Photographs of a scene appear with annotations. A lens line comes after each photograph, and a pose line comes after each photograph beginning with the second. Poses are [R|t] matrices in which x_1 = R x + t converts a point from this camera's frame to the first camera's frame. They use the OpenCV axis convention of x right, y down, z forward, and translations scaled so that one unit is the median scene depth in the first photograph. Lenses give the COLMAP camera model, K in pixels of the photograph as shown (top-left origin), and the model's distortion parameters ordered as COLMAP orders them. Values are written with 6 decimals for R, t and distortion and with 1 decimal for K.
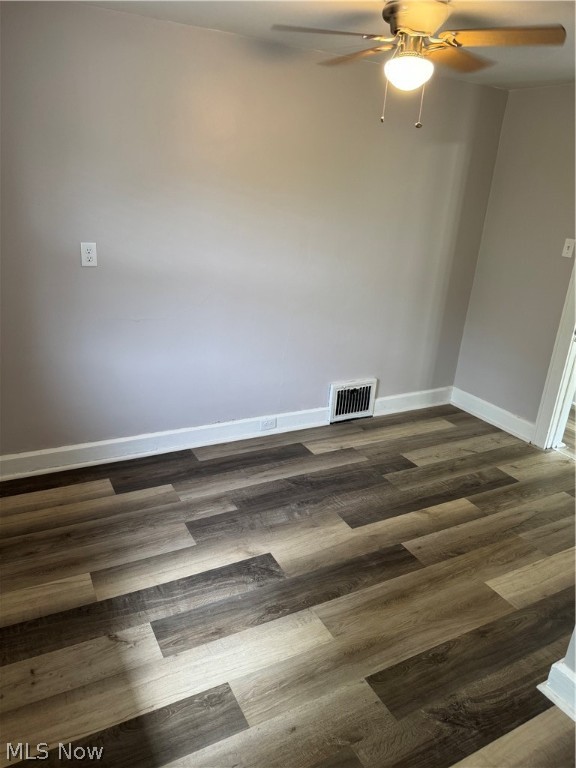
lens RADIAL K [[542.0, 0, 287.0], [0, 542.0, 388.3], [0, 0, 1]] dist [0.027390, -0.037335]
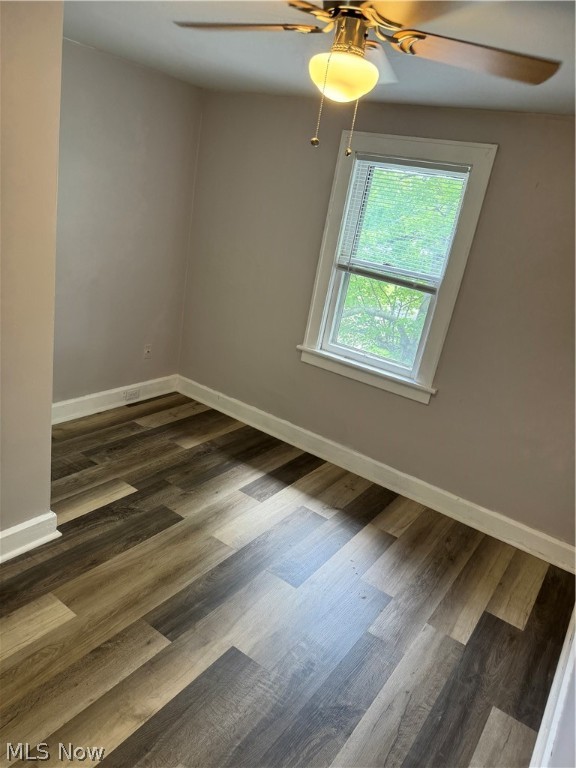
lens RADIAL K [[534.2, 0, 286.0], [0, 534.2, 388.9], [0, 0, 1]] dist [0.020645, -0.042124]
pose [[-0.870965, -0.039546, -0.489751, 0.541308], [-0.362932, 0.723681, 0.586997, -0.603434], [0.331210, 0.689001, -0.644653, 1.518501]]
